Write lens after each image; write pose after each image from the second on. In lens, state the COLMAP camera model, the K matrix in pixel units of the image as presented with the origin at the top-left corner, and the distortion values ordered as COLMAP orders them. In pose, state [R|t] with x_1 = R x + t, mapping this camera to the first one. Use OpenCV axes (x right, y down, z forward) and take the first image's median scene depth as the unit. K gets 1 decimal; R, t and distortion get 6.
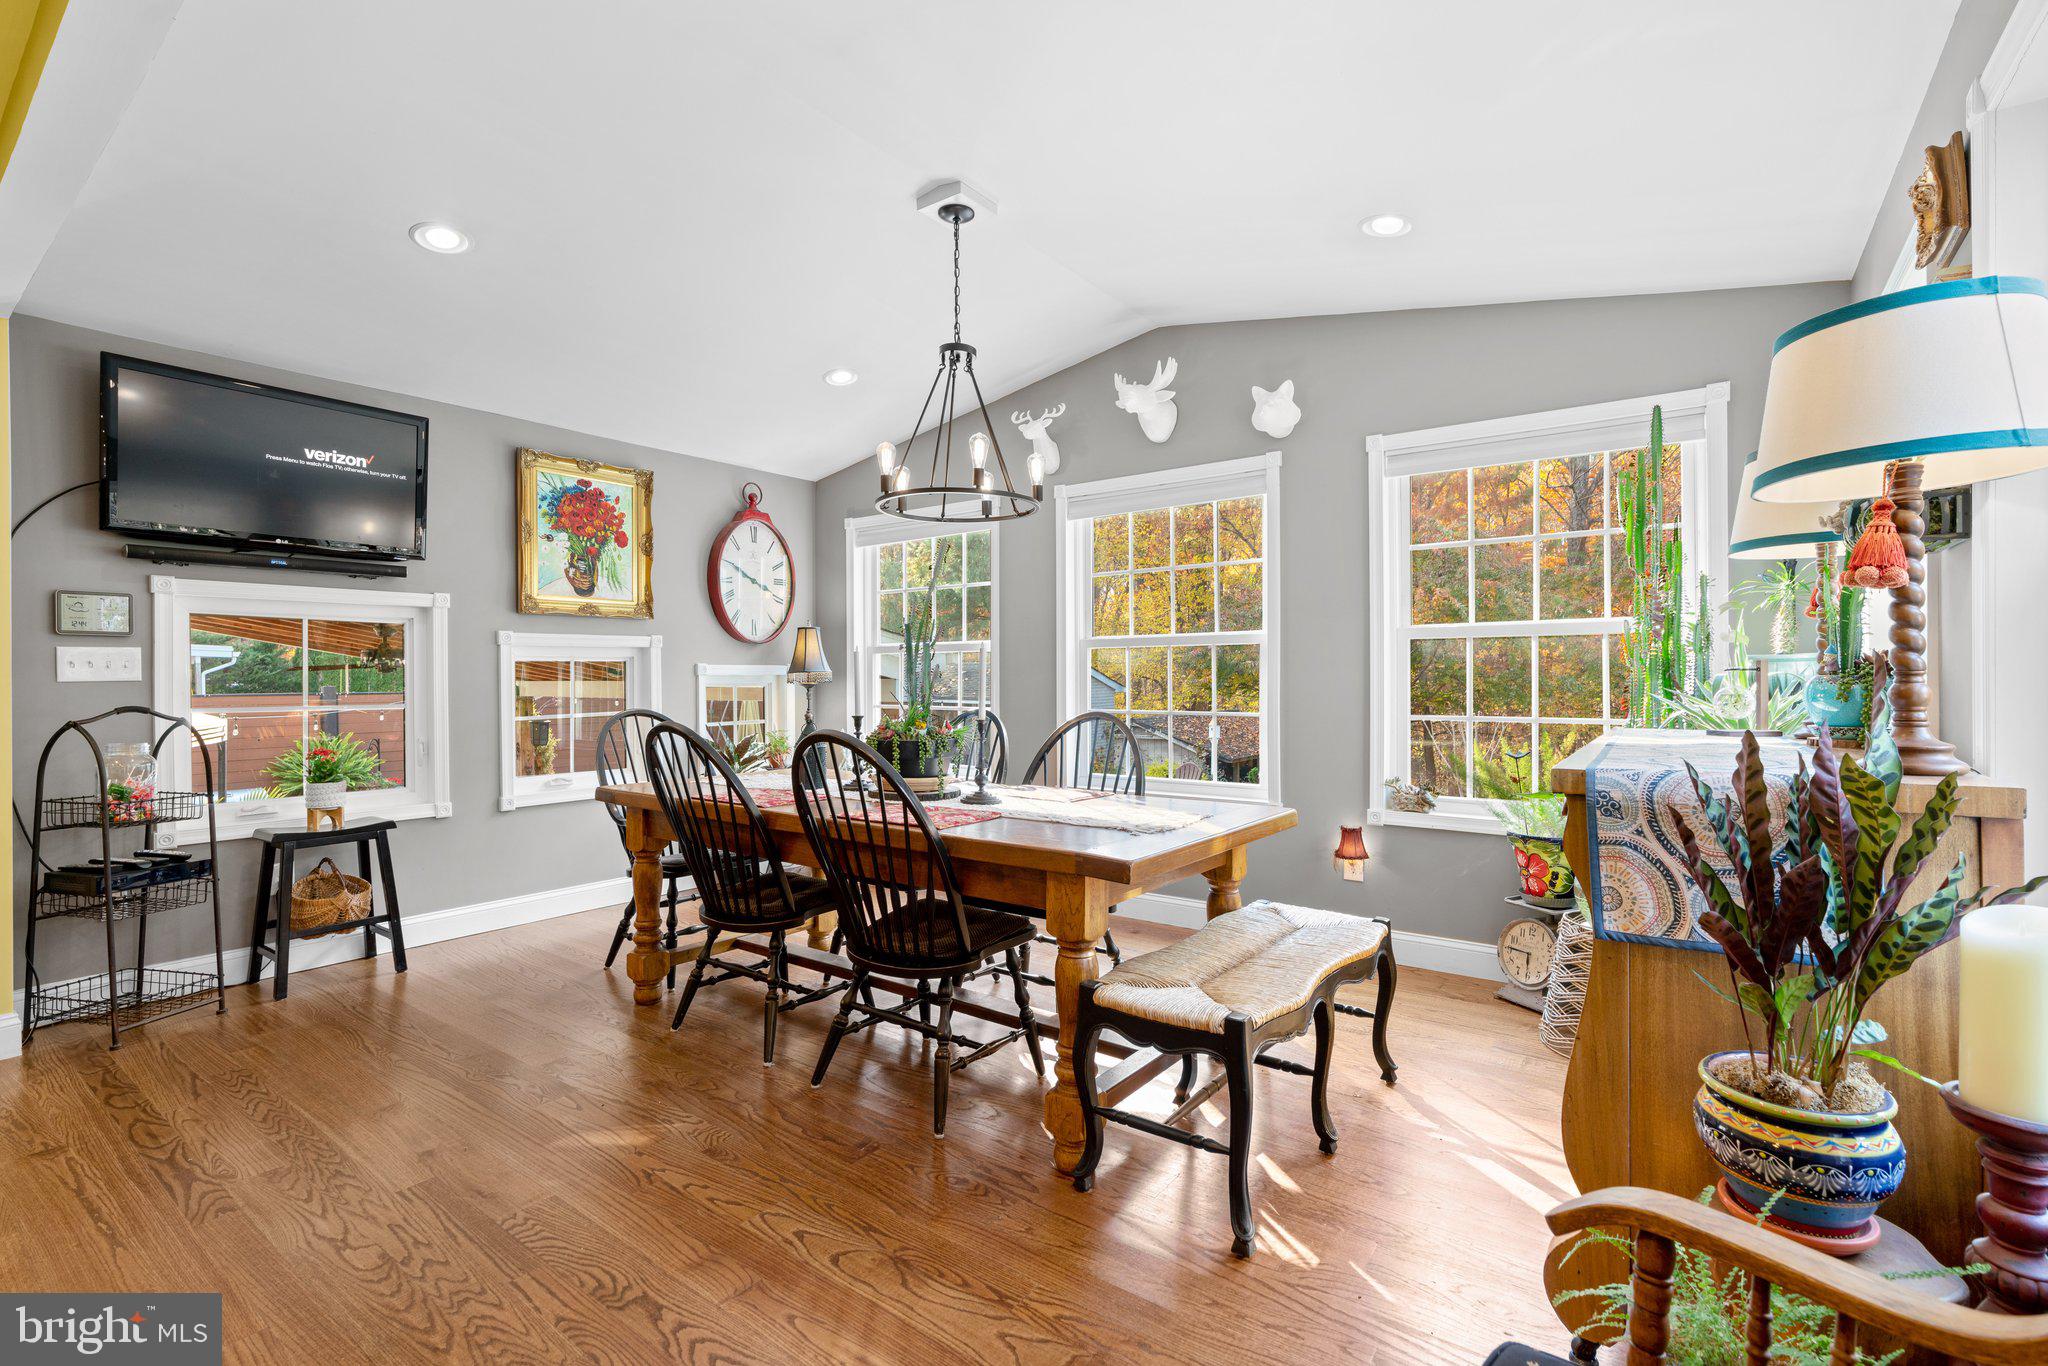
lens RADIAL K [[931.0, 0, 1005.3], [0, 931.0, 673.1], [0, 0, 1]] dist [-0.014984, 0.005411]
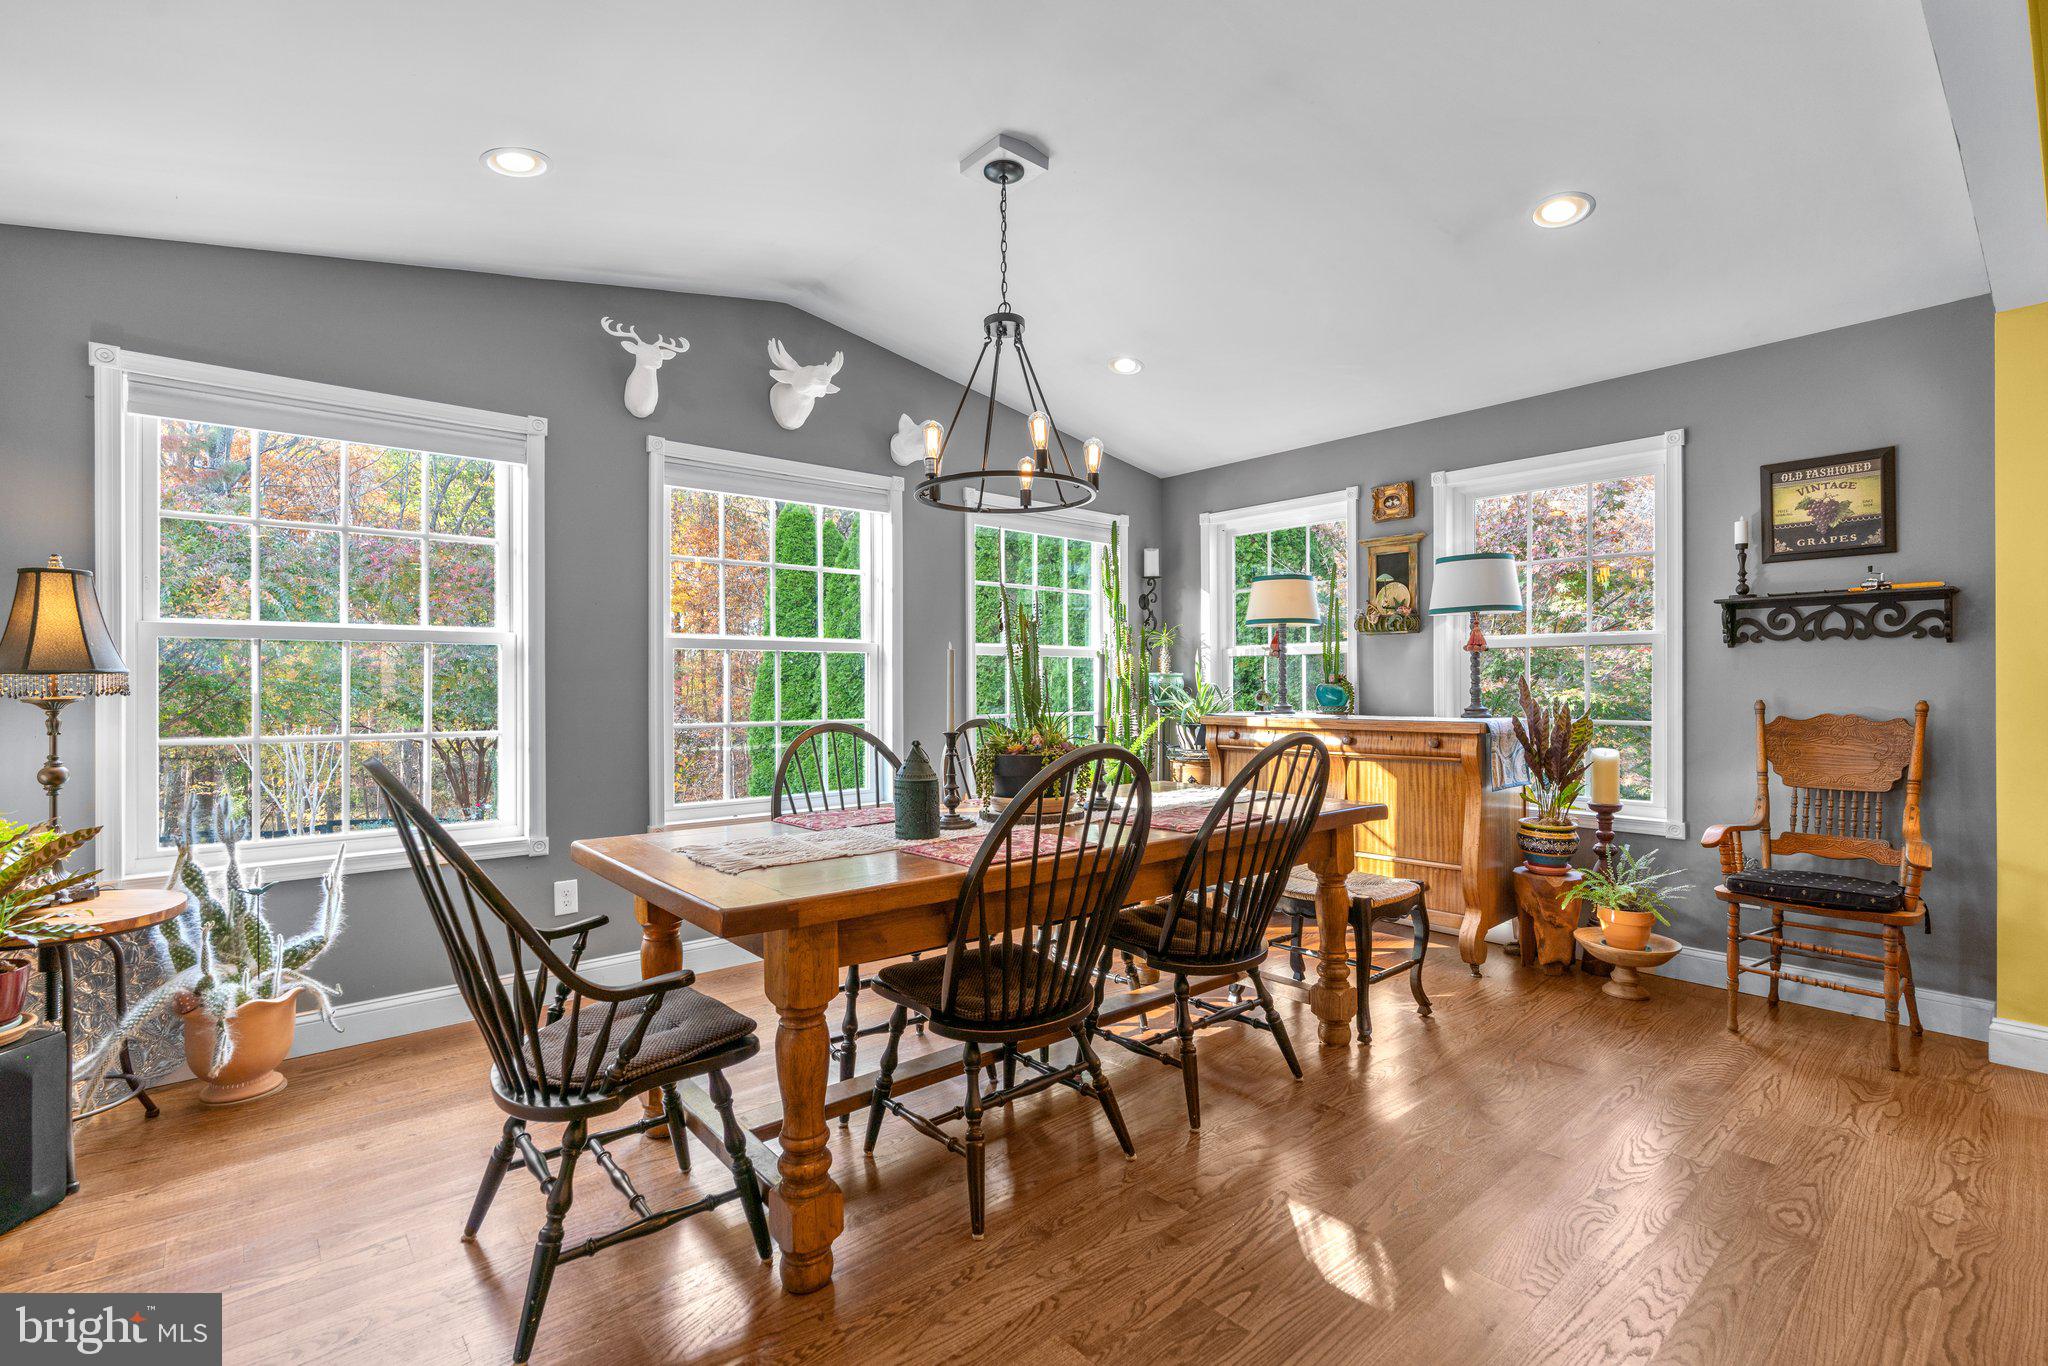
lens RADIAL K [[931.0, 0, 1012.8], [0, 931.0, 682.4], [0, 0, 1]] dist [-0.014984, 0.005411]
pose [[0.204047, 0.004140, 0.978952, -0.647545], [-0.004139, 0.999986, -0.003366, 0.004273], [-0.978952, -0.003365, 0.204062, 0.559479]]
